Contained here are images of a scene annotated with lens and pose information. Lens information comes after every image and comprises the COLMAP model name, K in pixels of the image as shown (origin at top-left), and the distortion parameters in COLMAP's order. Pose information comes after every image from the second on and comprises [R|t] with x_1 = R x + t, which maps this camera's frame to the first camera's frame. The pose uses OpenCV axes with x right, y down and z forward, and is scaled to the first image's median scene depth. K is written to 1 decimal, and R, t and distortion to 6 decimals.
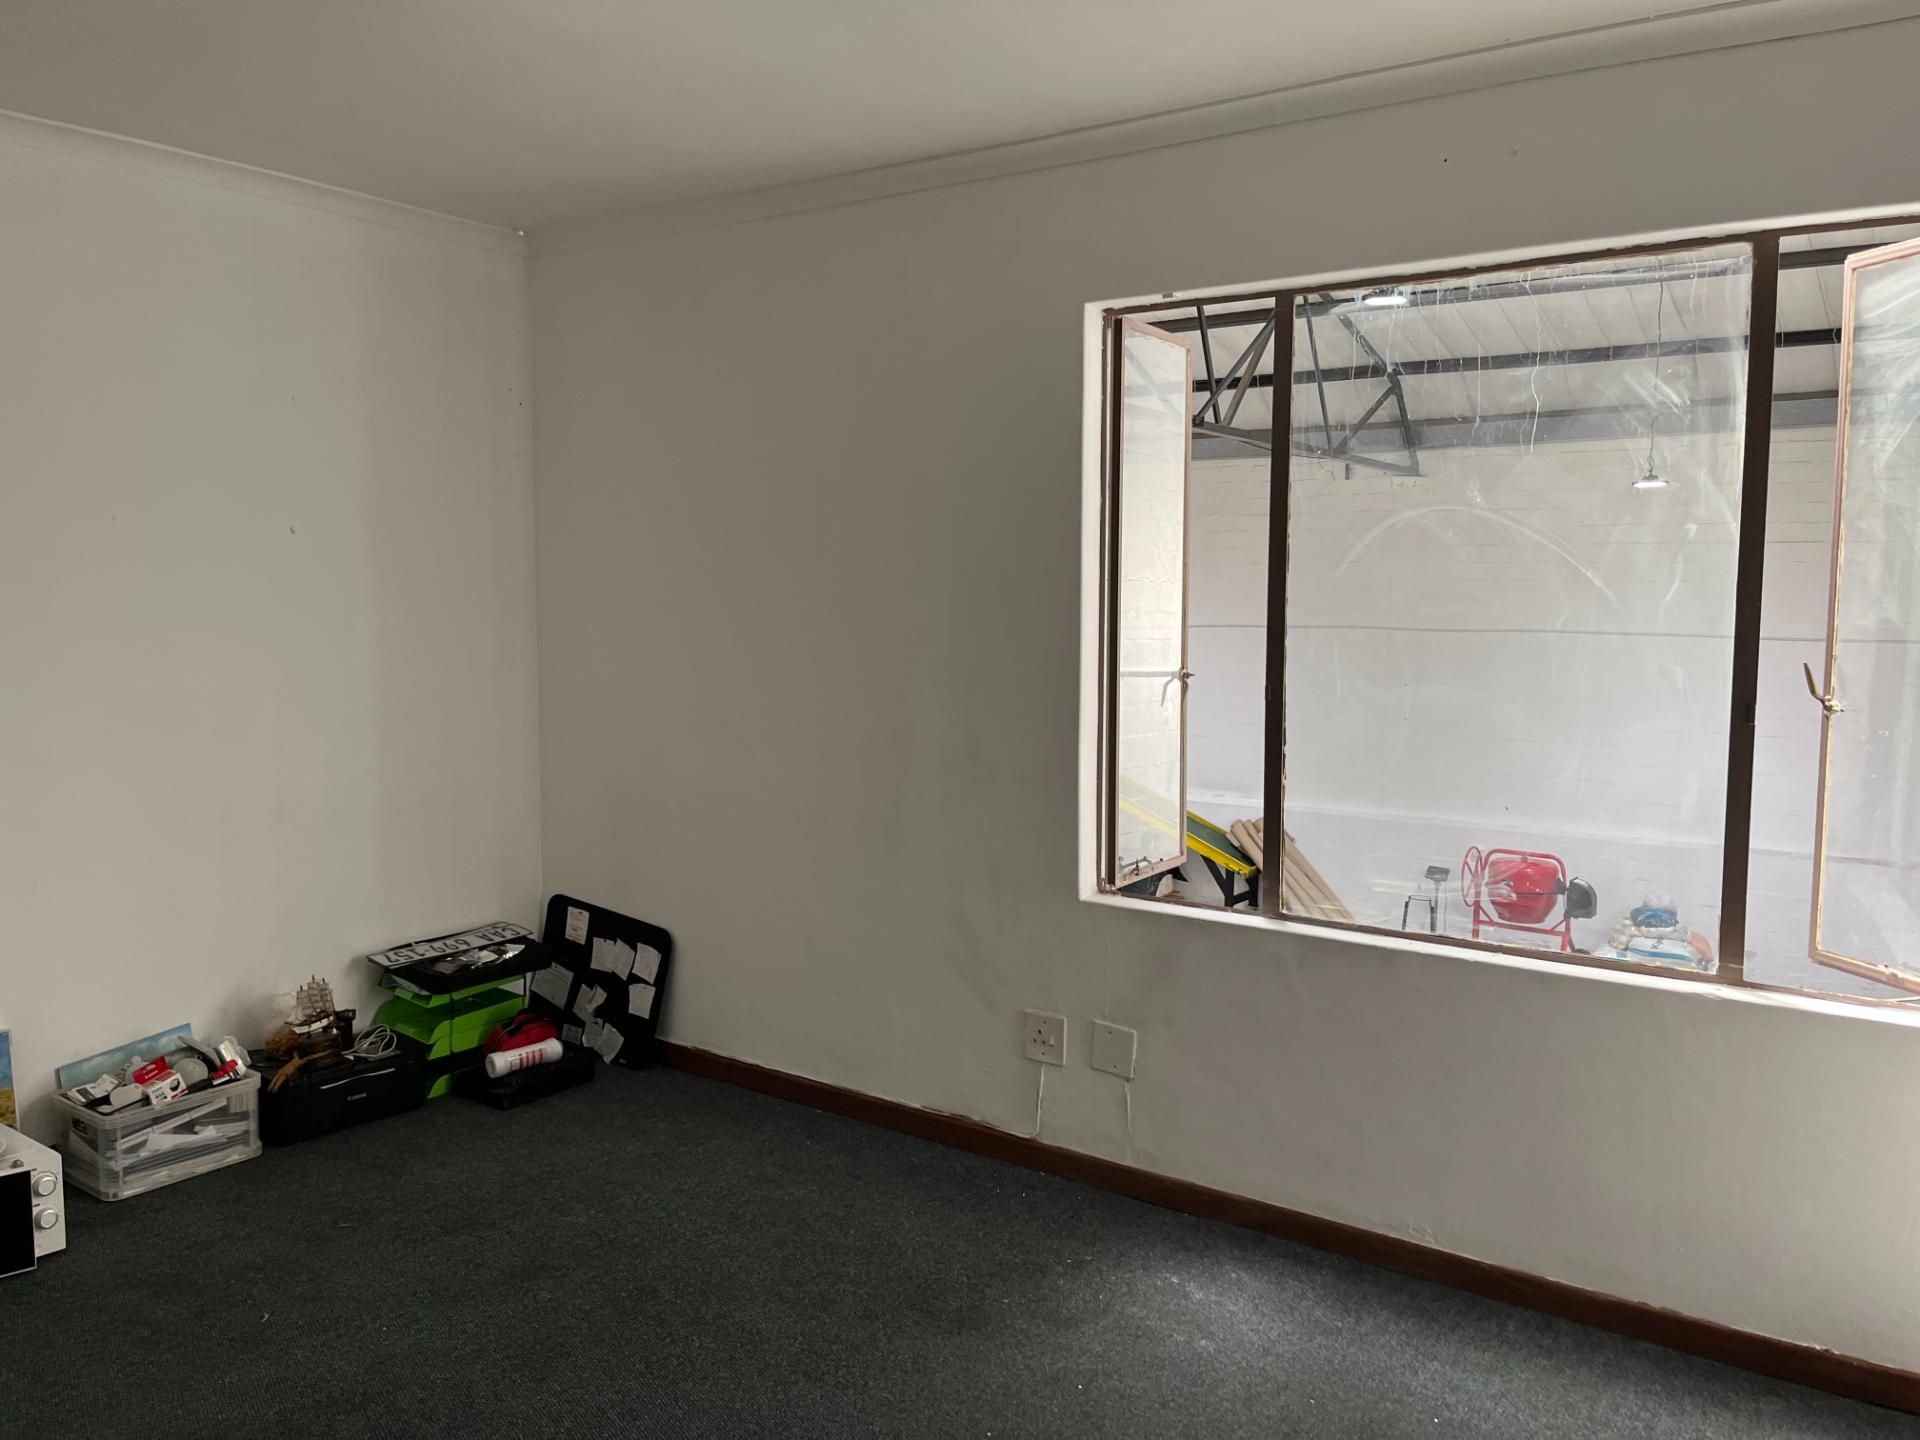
lens RADIAL K [[1454.5, 0, 956.2], [0, 1454.5, 724.0], [0, 0, 1]] dist [0.066340, -0.085915]
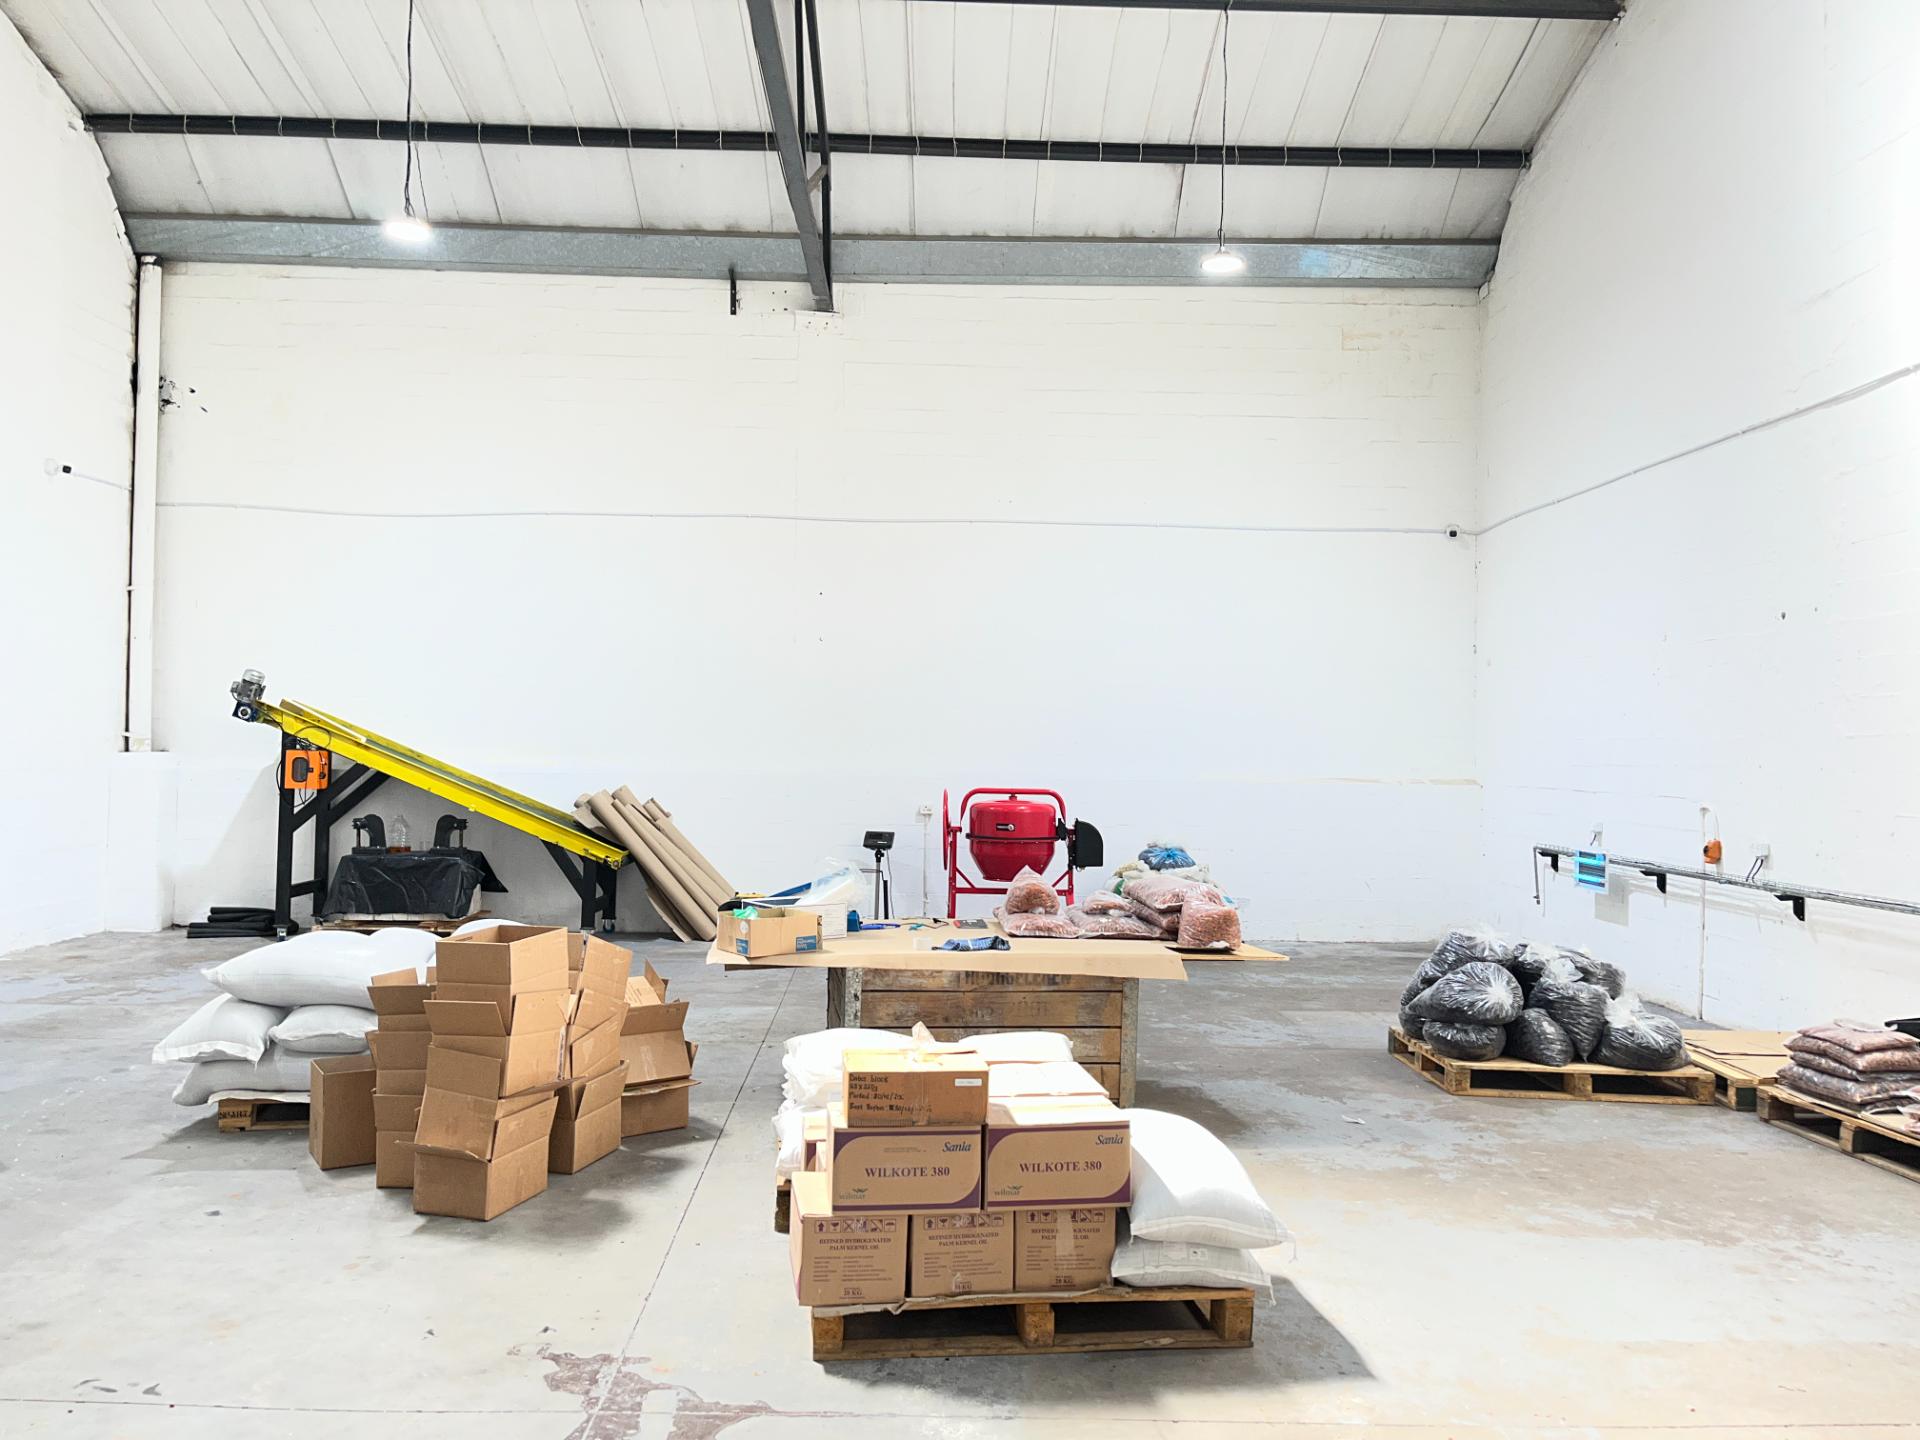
lens RADIAL K [[1454.5, 0, 946.3], [0, 1454.5, 720.0], [0, 0, 1]] dist [0.066340, -0.085915]
pose [[0.802573, 0.013804, 0.596395, -0.089632], [0.043759, 0.995677, -0.081932, 0.111254], [-0.594947, 0.091854, 0.798499, 0.414697]]
